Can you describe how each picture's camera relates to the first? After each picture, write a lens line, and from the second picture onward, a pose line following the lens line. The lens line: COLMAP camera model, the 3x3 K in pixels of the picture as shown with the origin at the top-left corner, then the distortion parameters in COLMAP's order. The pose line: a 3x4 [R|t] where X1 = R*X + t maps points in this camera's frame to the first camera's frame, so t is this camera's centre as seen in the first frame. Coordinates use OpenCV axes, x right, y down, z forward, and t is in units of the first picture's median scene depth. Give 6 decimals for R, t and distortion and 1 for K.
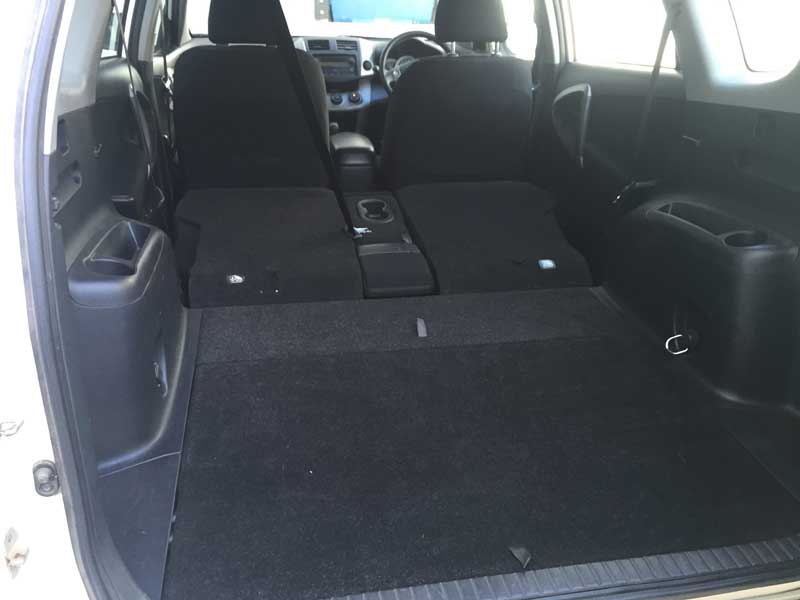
lens RADIAL K [[689.9, 0, 403.5], [0, 689.9, 294.3], [0, 0, 1]] dist [0.073062, -0.110238]
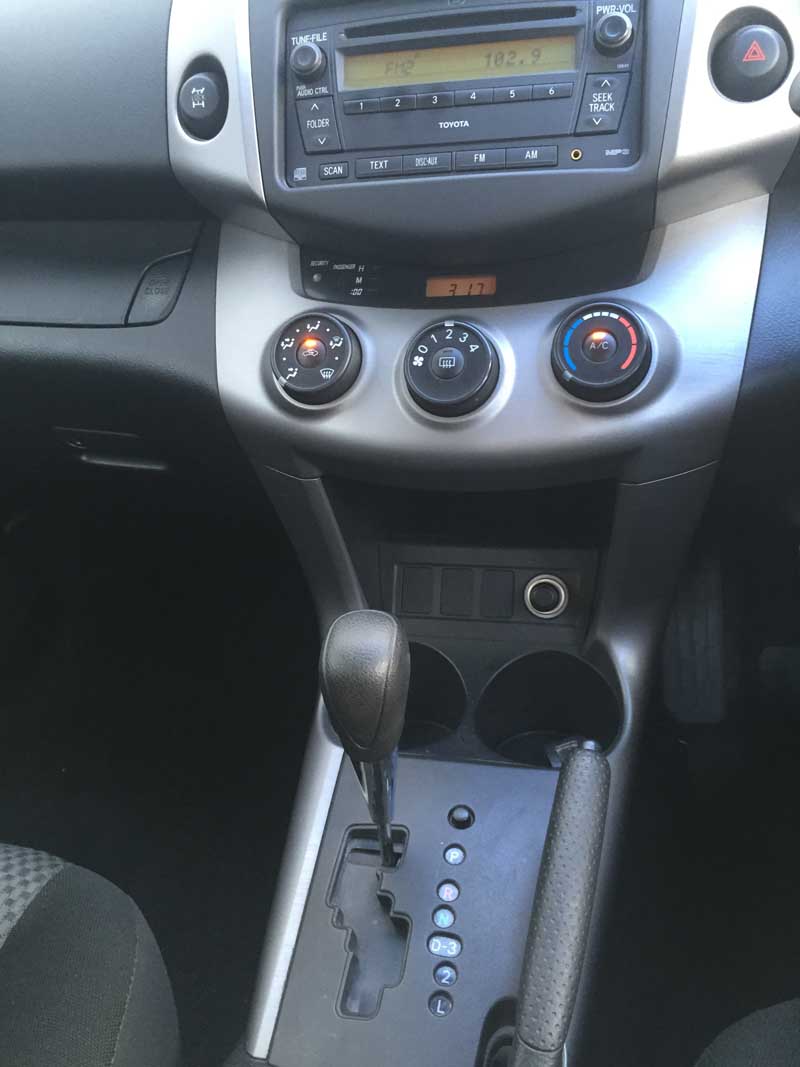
lens RADIAL K [[920.1, 0, 402.5], [0, 920.1, 533.1], [0, 0, 1]] dist [0.073062, -0.110238]
pose [[0.910314, 0.116185, -0.397277, -0.071485], [-0.049837, 0.983580, 0.173454, -0.570236], [0.410907, -0.138098, 0.901157, 1.713159]]
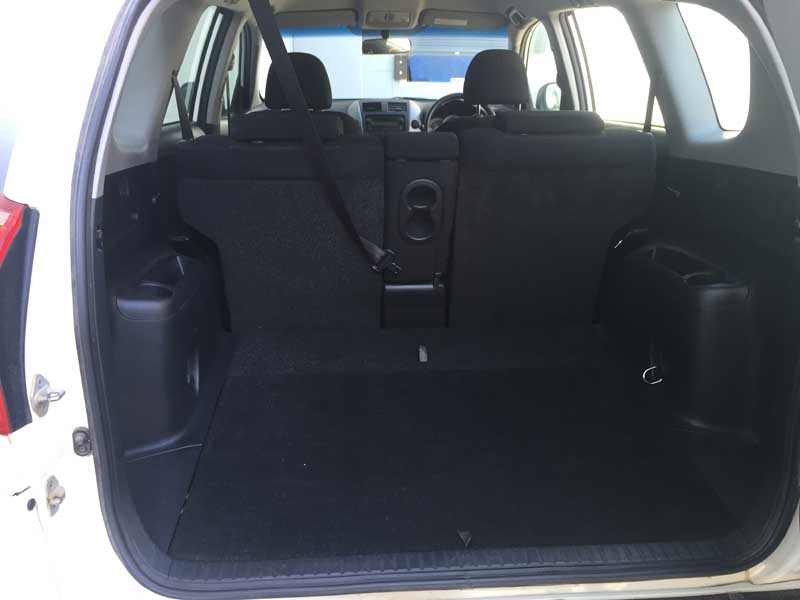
lens RADIAL K [[689.9, 0, 403.5], [0, 689.9, 294.3], [0, 0, 1]] dist [0.073062, -0.110238]
pose [[0.993269, 0.019476, -0.114179, 0.122777], [-0.027724, 0.997084, -0.071101, 0.032945], [0.112461, 0.073788, 0.990913, -0.133922]]
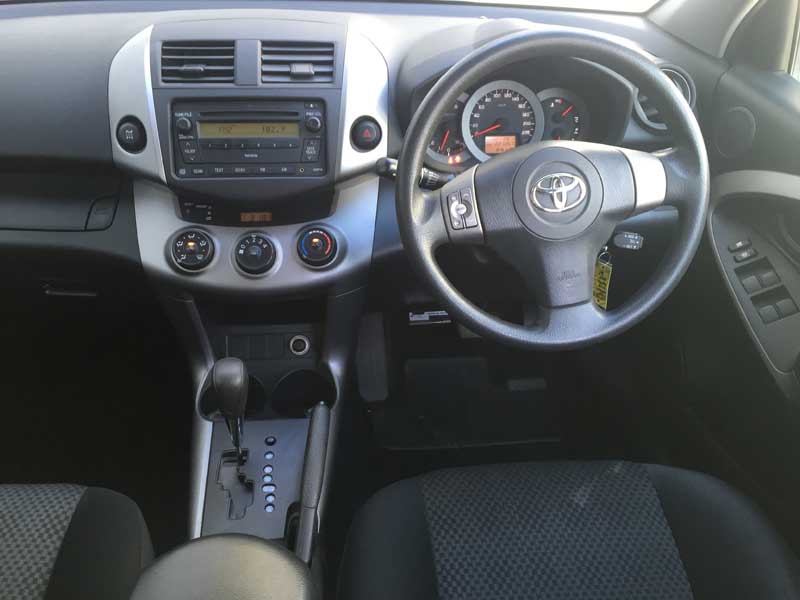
lens RADIAL K [[689.9, 0, 403.5], [0, 689.9, 294.3], [0, 0, 1]] dist [0.073062, -0.110238]
pose [[0.994516, 0.058552, -0.086655, -0.014131], [-0.044081, 0.986071, 0.160380, -0.638884], [0.094839, -0.155680, 0.983244, 1.448755]]
